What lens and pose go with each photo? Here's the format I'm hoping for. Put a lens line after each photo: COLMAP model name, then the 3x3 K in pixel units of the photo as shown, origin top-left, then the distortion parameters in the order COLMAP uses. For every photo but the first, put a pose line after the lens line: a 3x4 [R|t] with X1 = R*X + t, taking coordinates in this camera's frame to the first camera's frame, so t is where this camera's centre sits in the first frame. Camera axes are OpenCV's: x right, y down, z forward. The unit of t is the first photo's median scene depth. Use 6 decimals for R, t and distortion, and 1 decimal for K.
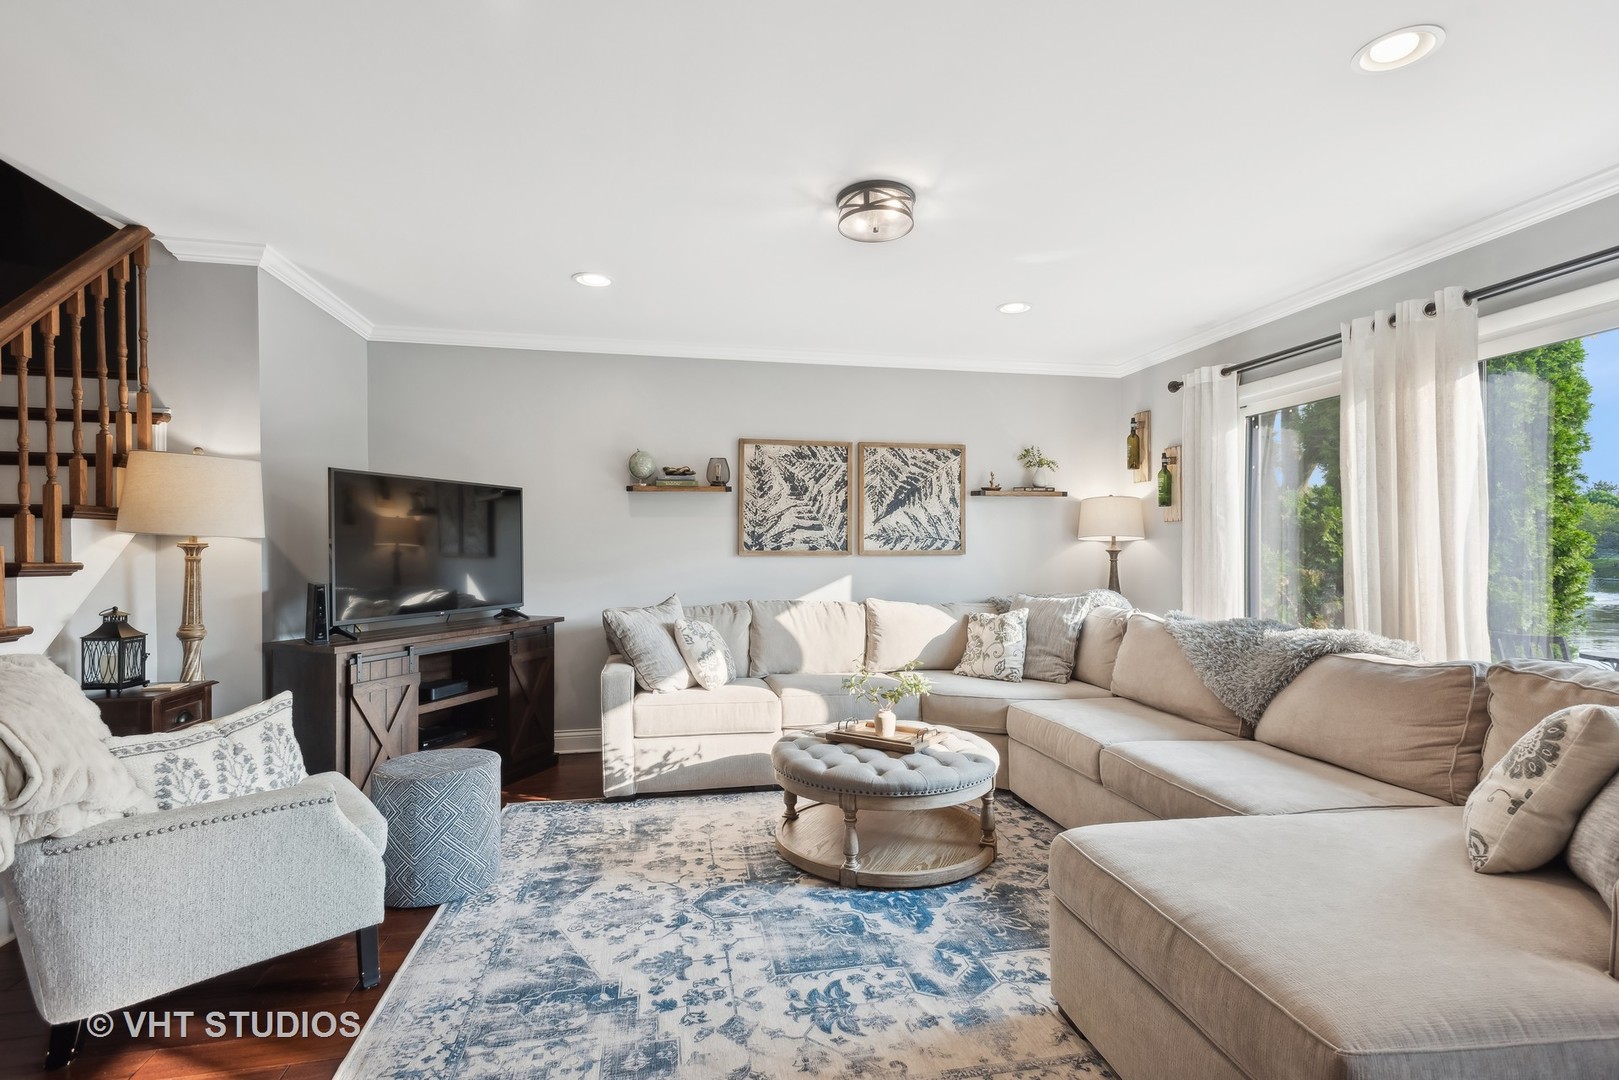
lens RADIAL K [[777.8, 0, 806.5], [0, 777.8, 554.4], [0, 0, 1]] dist [0.021298, -0.004948]
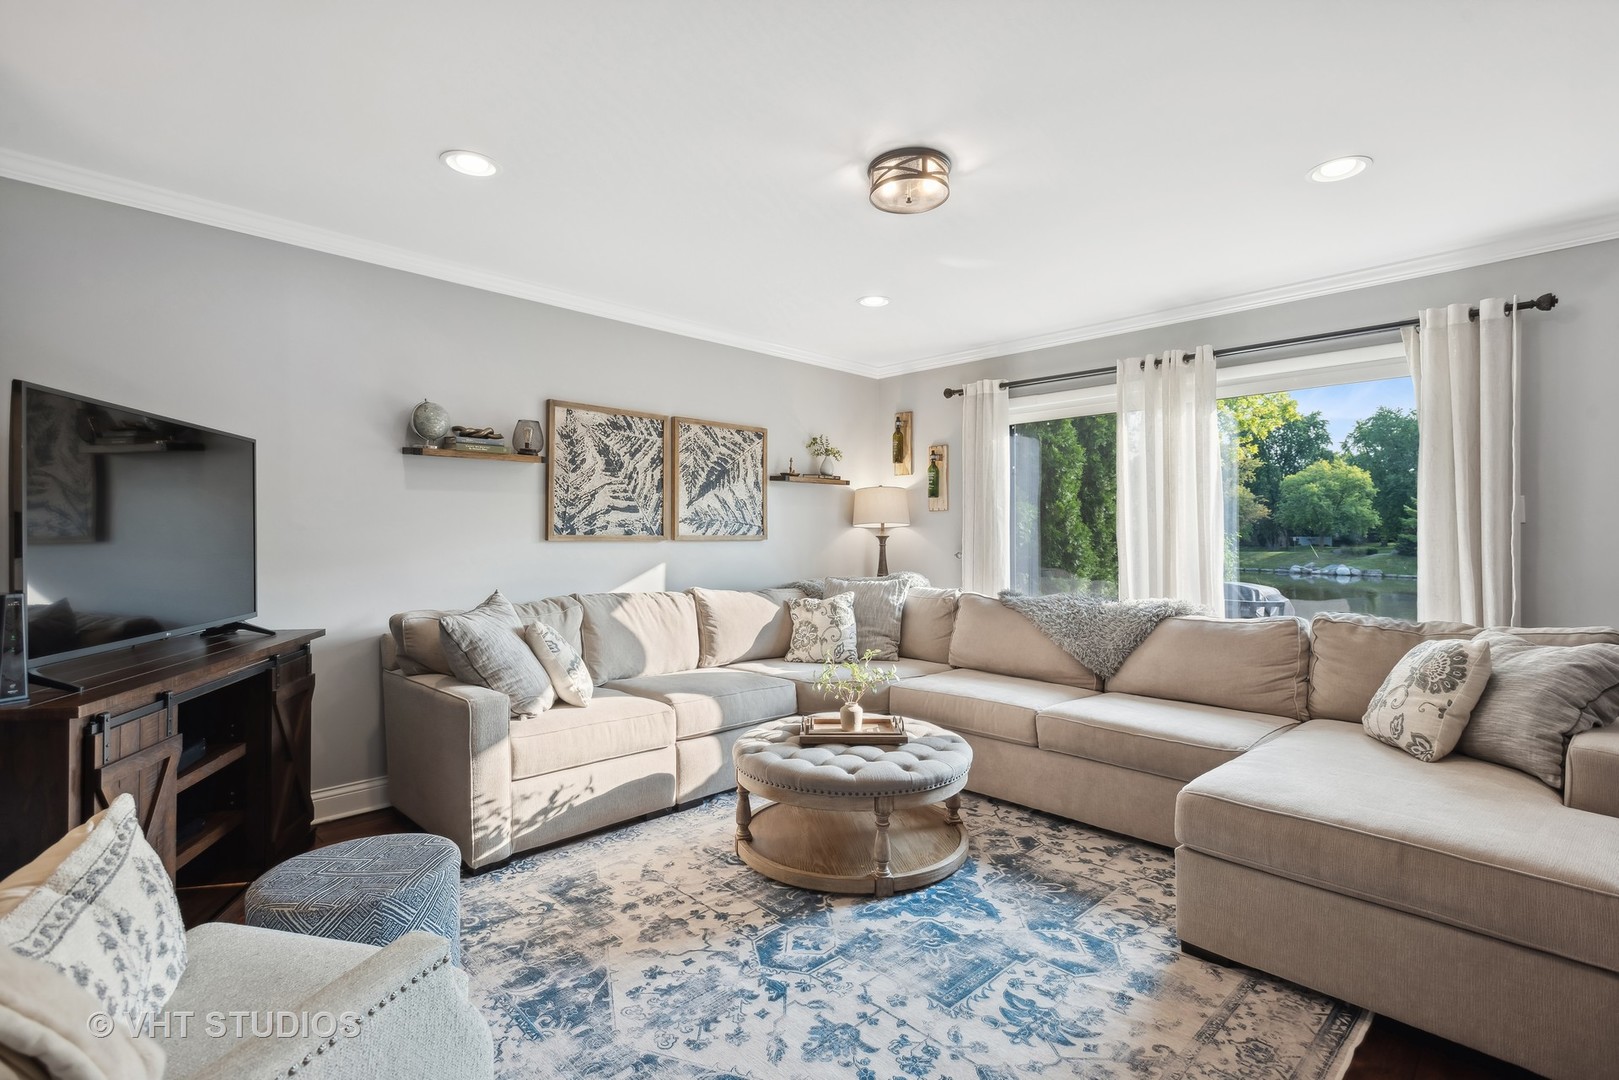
lens RADIAL K [[777.8, 0, 804.8], [0, 777.8, 536.1], [0, 0, 1]] dist [0.021298, -0.004948]
pose [[0.829147, 0.002697, 0.559024, -0.409449], [0.000056, 0.999988, -0.004908, 0.000286], [-0.559030, 0.004101, 0.829137, 0.208088]]
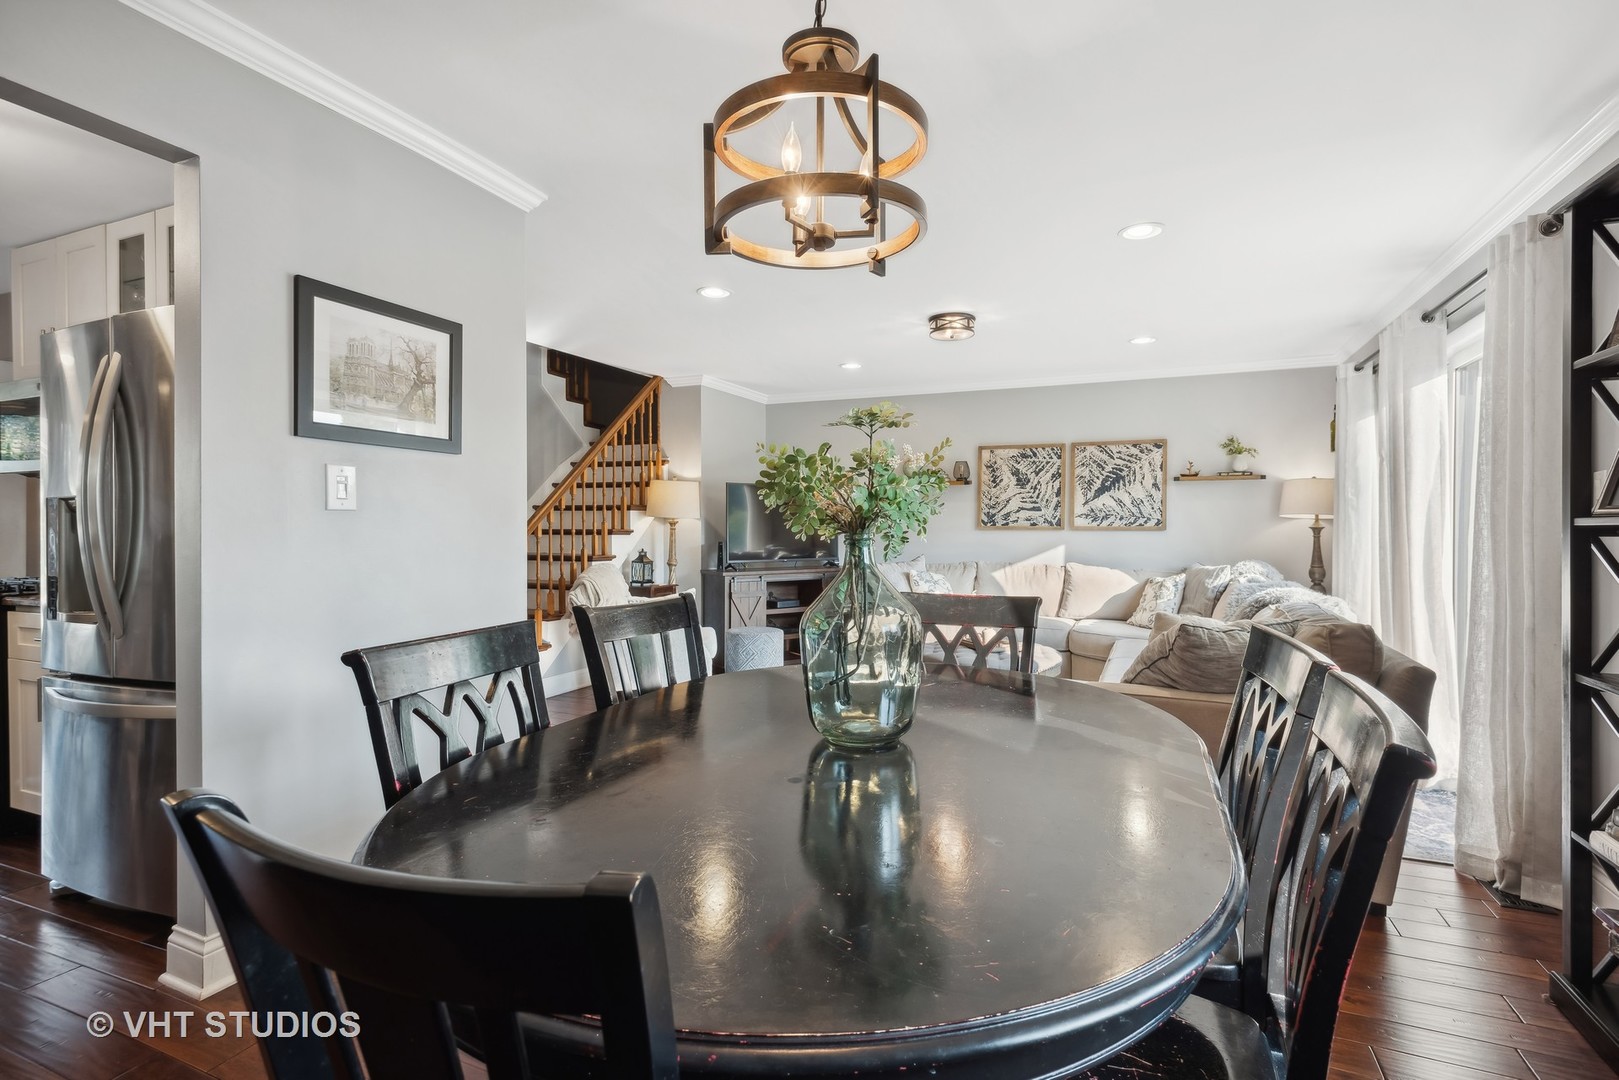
lens RADIAL K [[777.8, 0, 792.0], [0, 777.8, 529.4], [0, 0, 1]] dist [0.021298, -0.004948]
pose [[0.804911, 0.006816, -0.593356, 0.606518], [-0.007752, 0.999969, 0.000971, 0.003098], [0.593345, 0.003818, 0.804939, -0.420974]]
